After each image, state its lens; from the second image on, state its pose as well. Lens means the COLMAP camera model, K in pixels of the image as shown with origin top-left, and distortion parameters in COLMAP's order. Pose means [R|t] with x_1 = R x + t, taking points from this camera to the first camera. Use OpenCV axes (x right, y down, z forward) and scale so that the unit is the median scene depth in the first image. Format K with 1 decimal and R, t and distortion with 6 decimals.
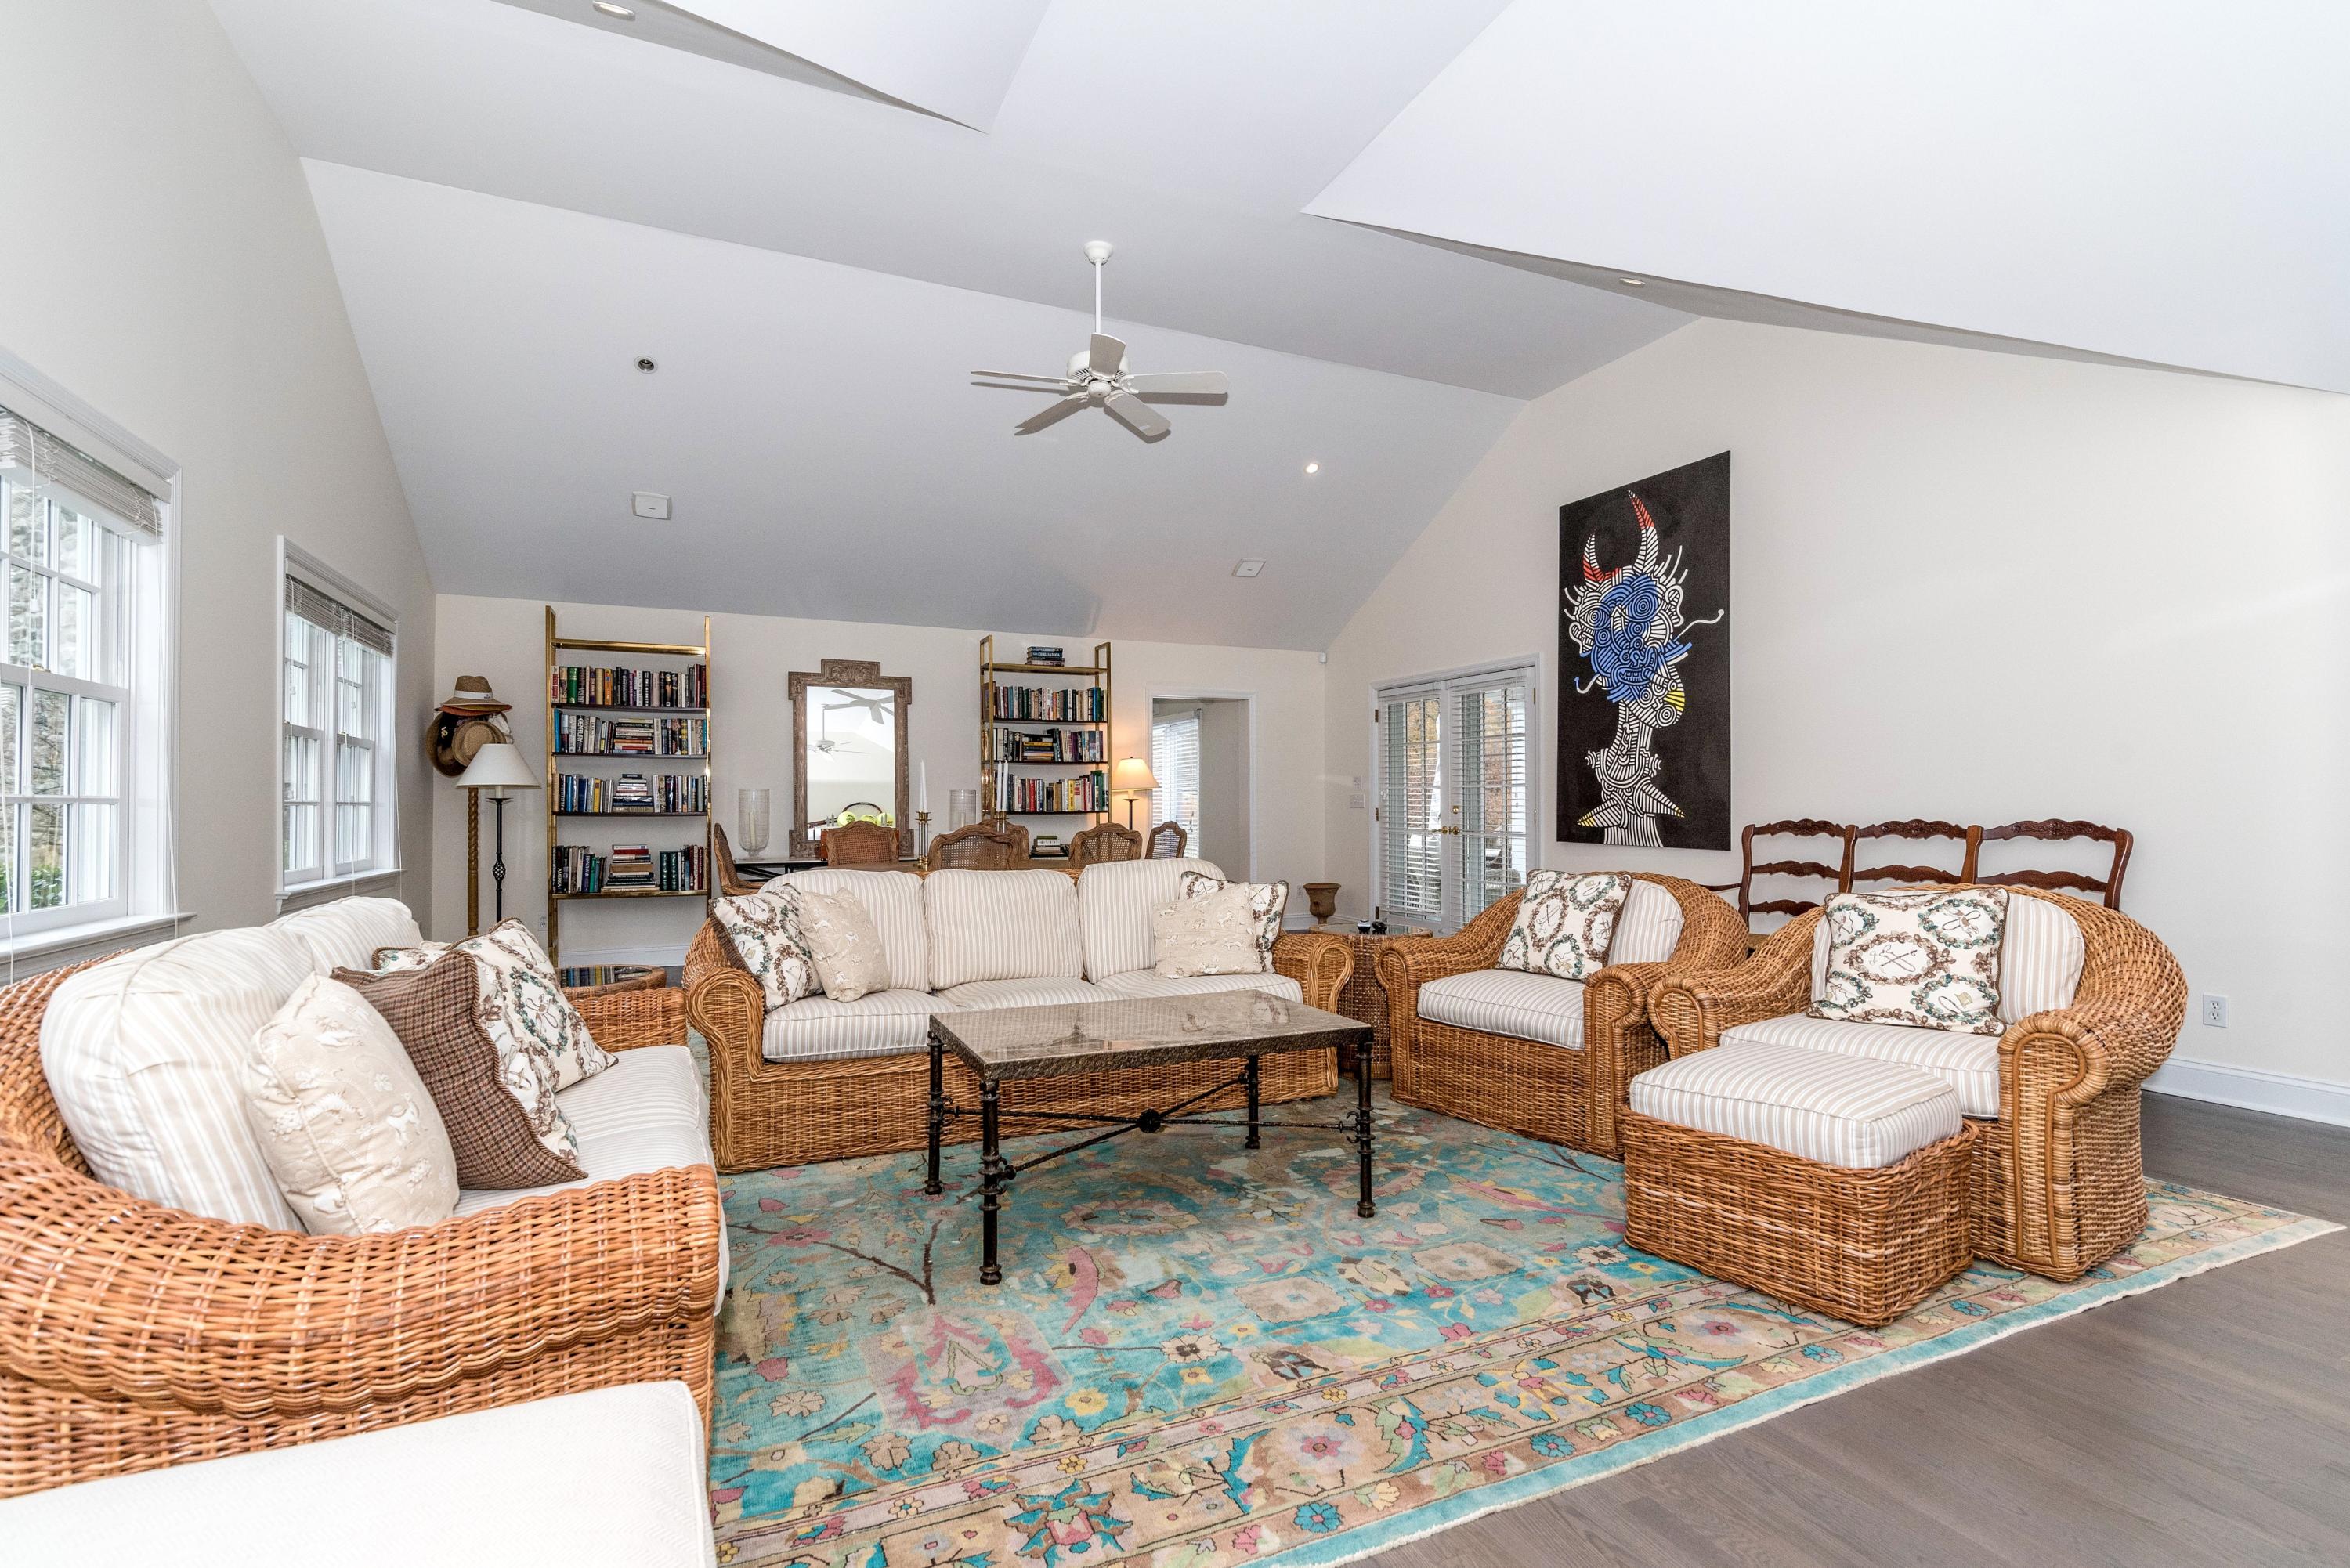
lens RADIAL K [[1062.8, 0, 1168.0], [0, 1062.8, 796.2], [0, 0, 1]] dist [0.007647, -0.000231]
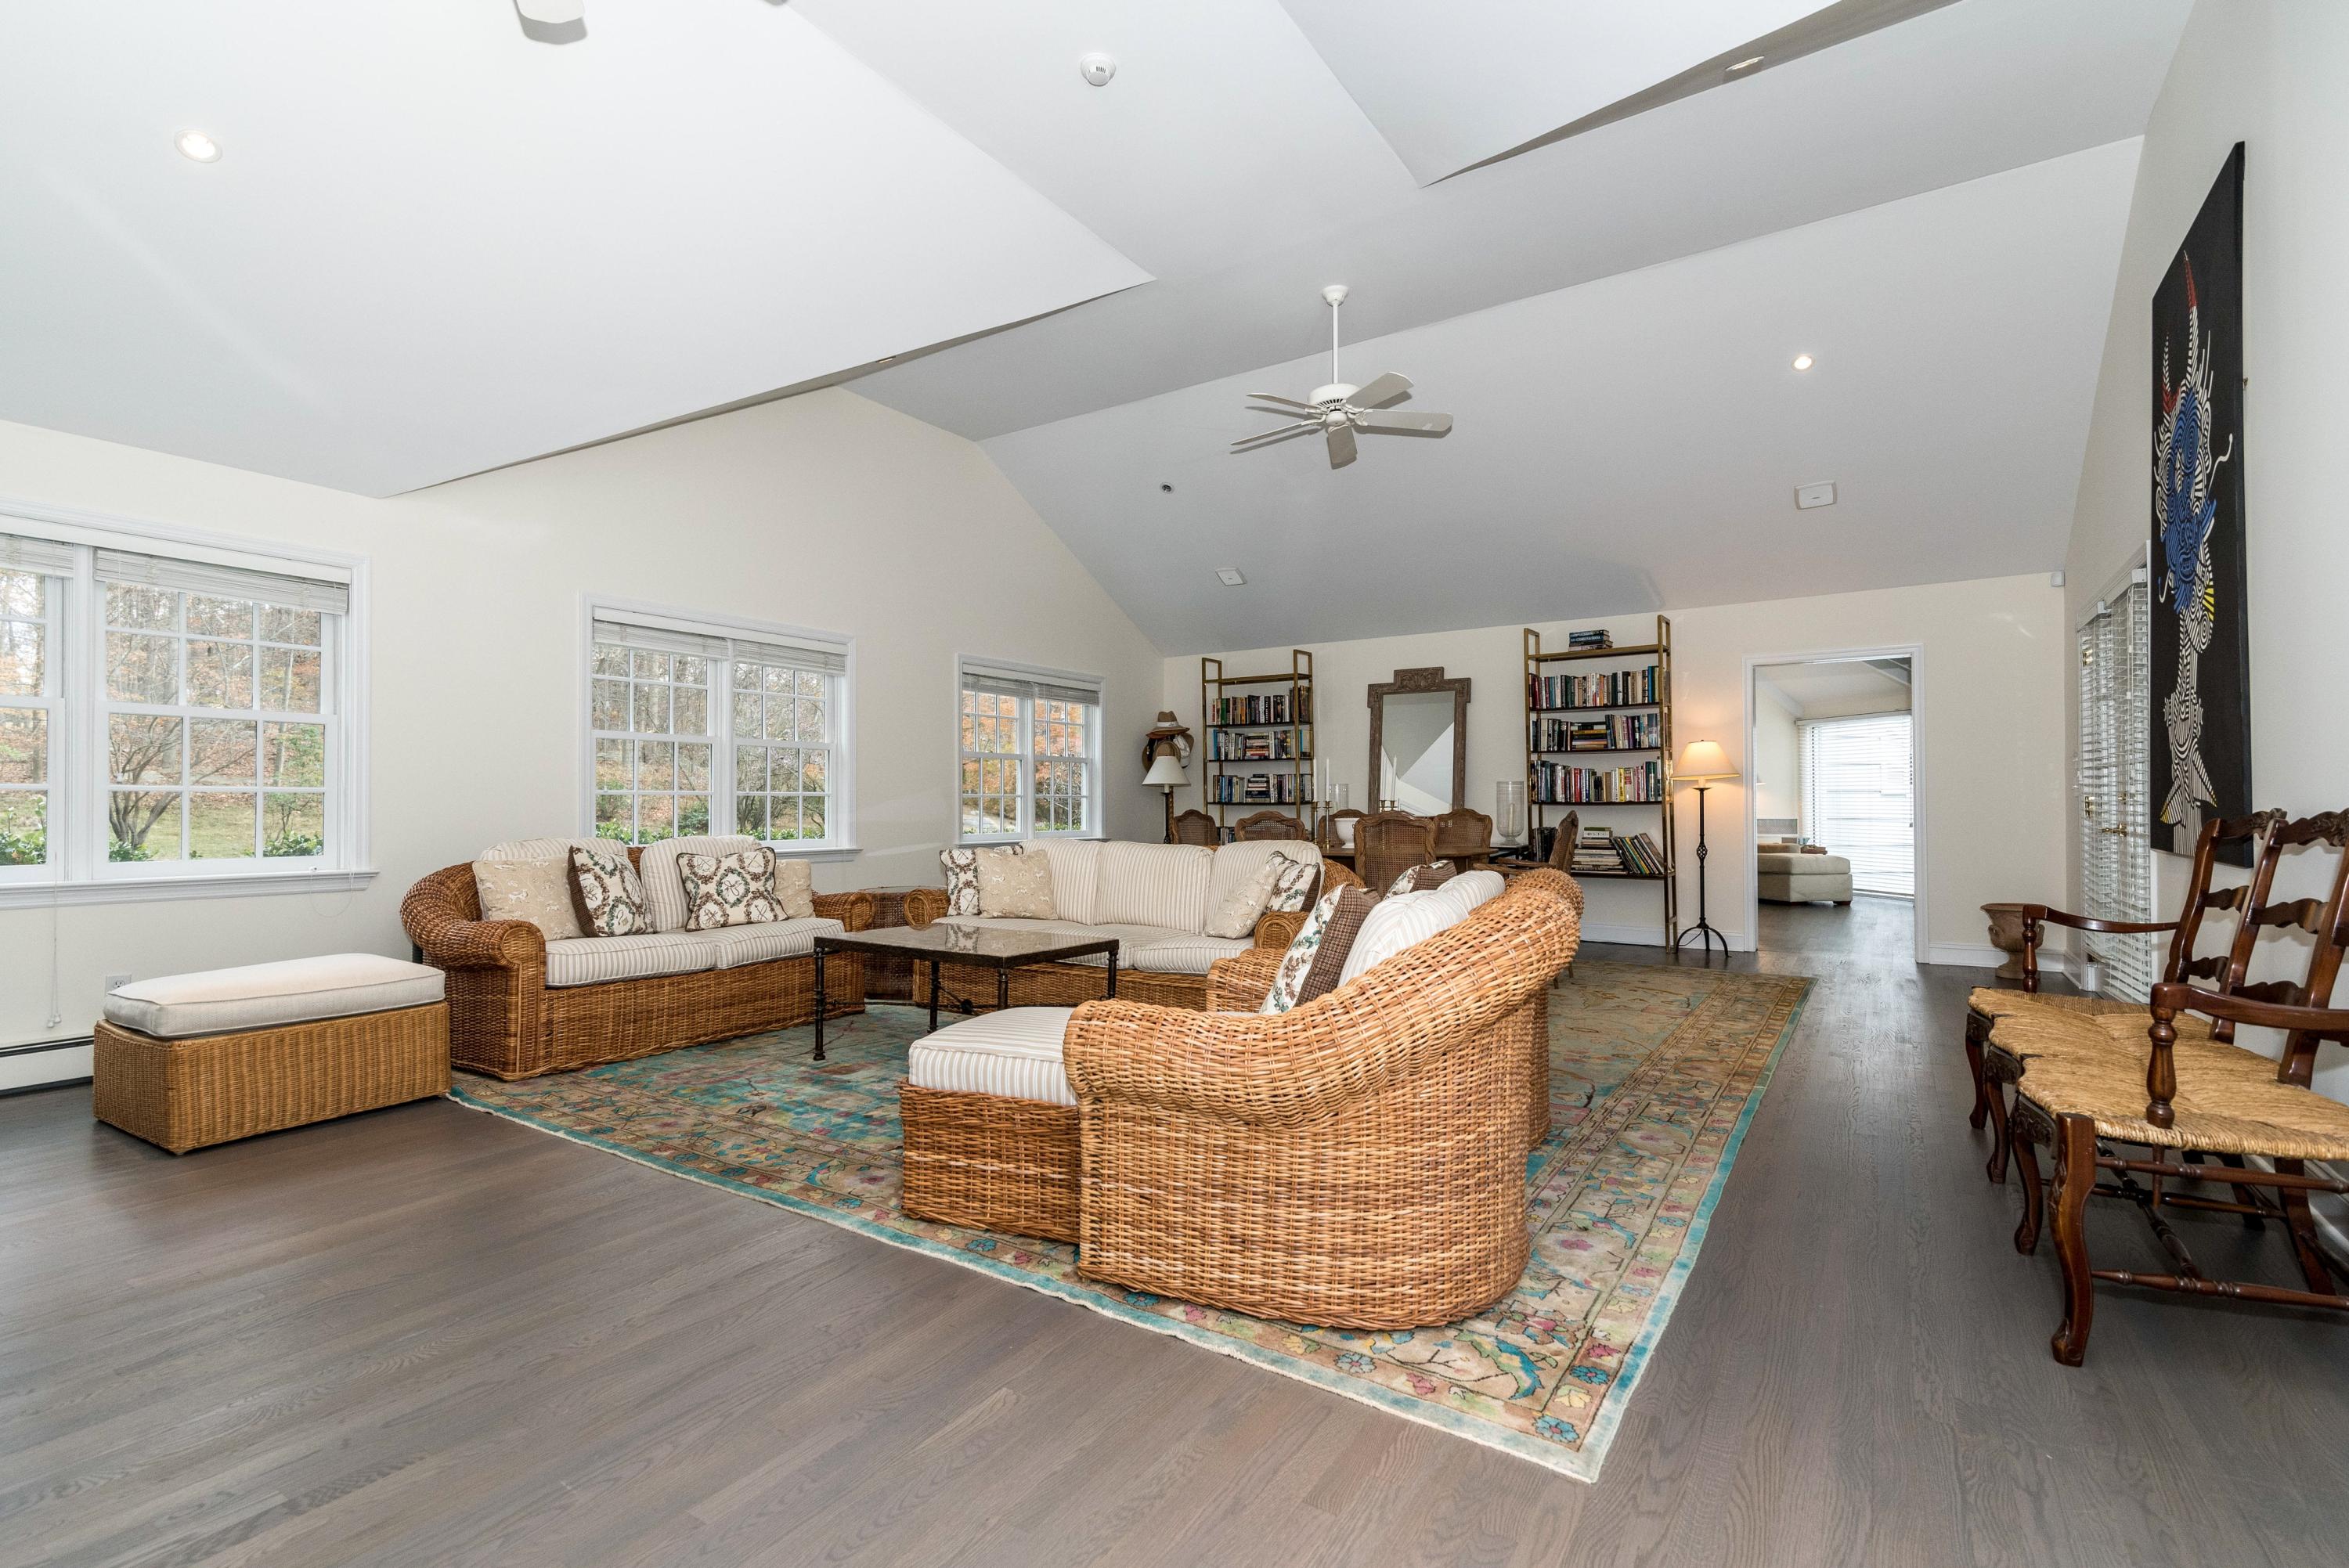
lens RADIAL K [[1062.3, 0, 1167.5], [0, 1062.3, 796.2], [0, 0, 1]] dist [0.007647, -0.000231]
pose [[0.536505, -0.006462, -0.843872, 0.561469], [0.009120, 0.999957, -0.001859, 0.008536], [0.843848, -0.006699, 0.536541, 0.184751]]
